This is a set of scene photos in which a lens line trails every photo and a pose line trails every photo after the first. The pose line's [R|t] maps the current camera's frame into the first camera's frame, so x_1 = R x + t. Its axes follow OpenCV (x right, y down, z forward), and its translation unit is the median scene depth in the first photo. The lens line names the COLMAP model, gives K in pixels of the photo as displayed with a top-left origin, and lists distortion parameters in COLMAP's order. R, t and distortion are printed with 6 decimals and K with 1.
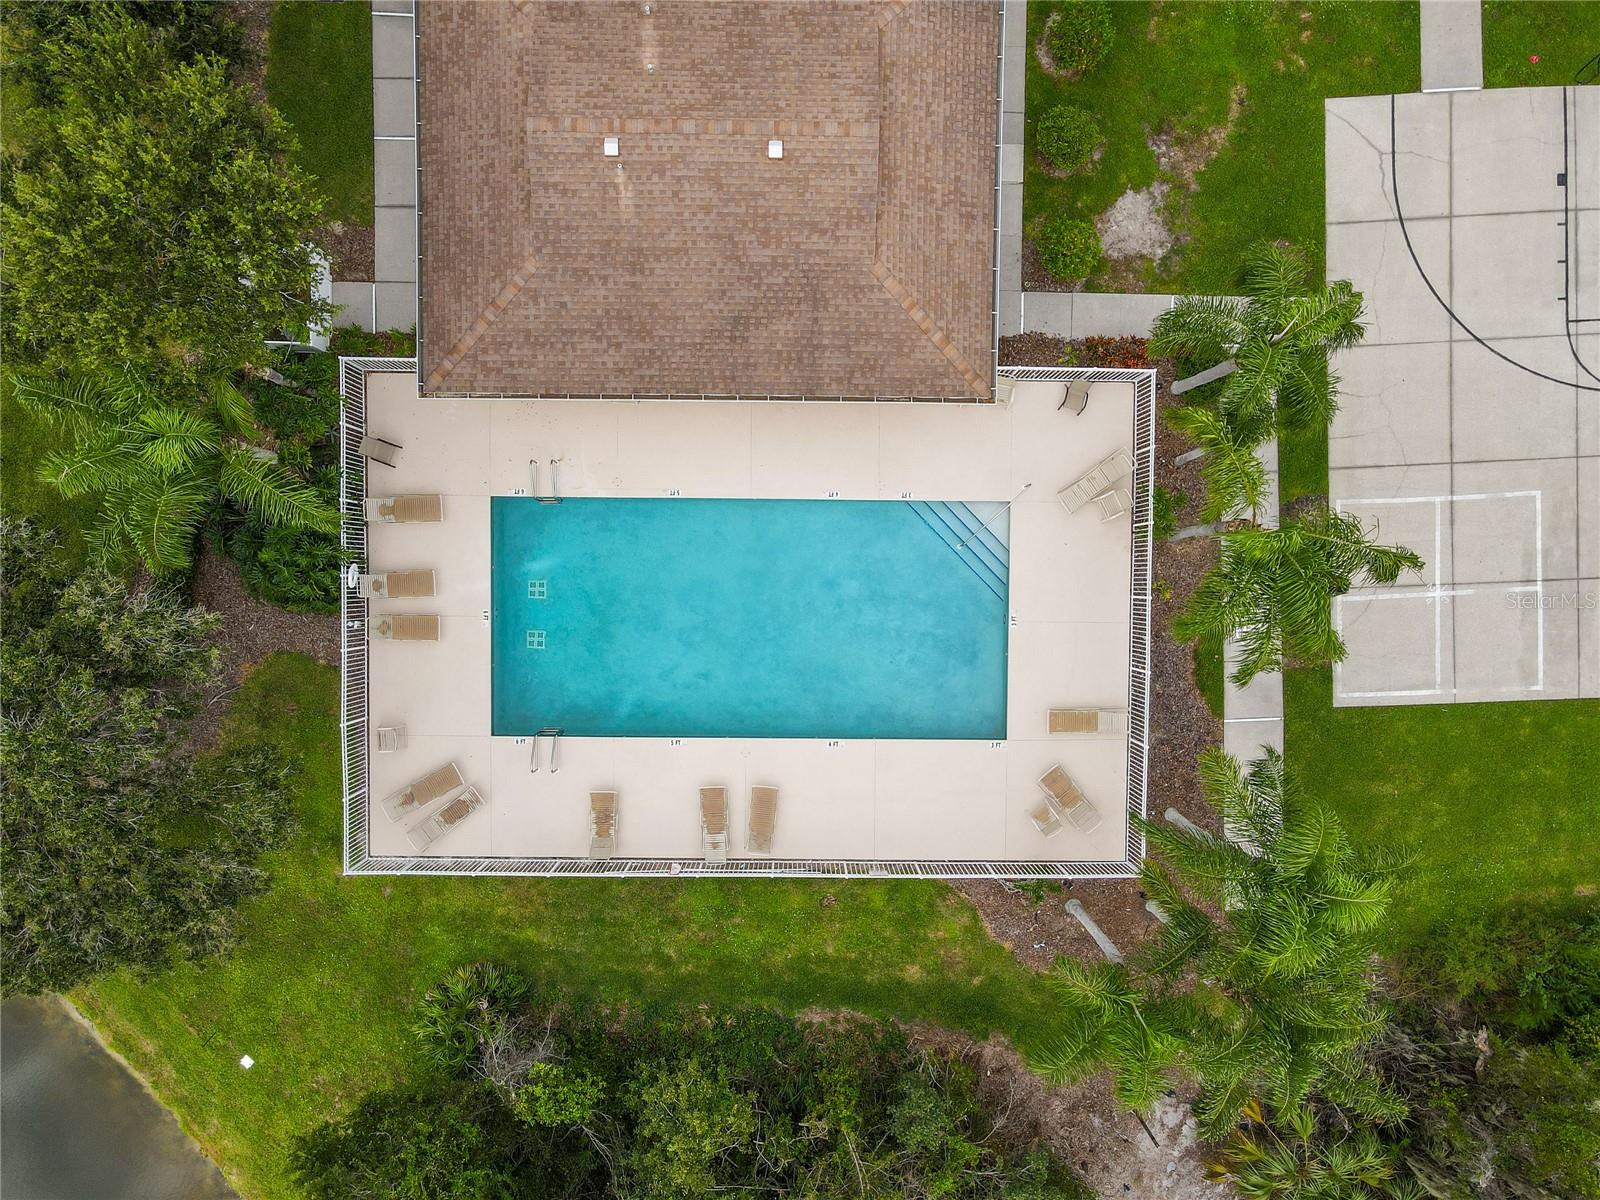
lens RADIAL K [[1208.1, 0, 773.9], [0, 1208.1, 602.9], [0, 0, 1]] dist [0.017309, 0.007932]
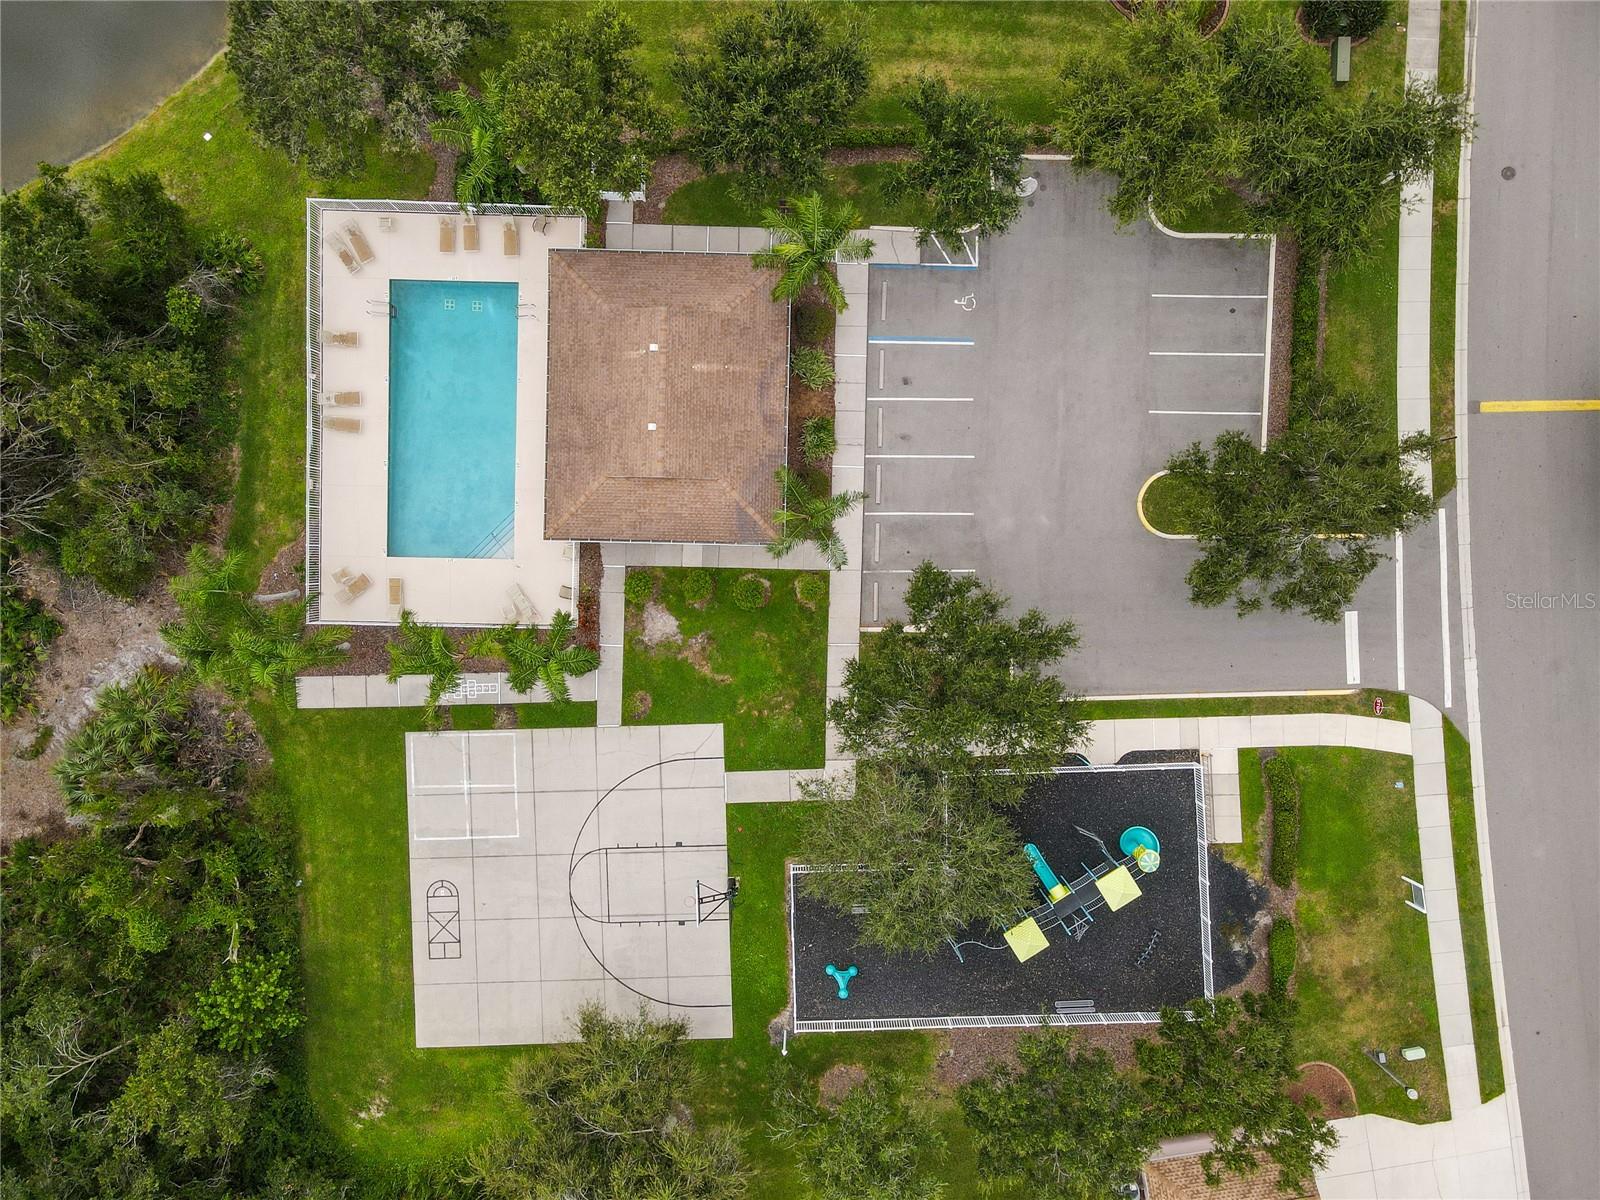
lens RADIAL K [[1111.4, 0, 811.1], [0, 1111.4, 564.1], [0, 0, 1]] dist [0.003006, 0.001136]
pose [[-0.013810, 0.999410, 0.031458, 0.142285], [-0.998359, -0.012033, -0.055989, -0.449351], [-0.055578, -0.032180, 0.997936, -0.754462]]
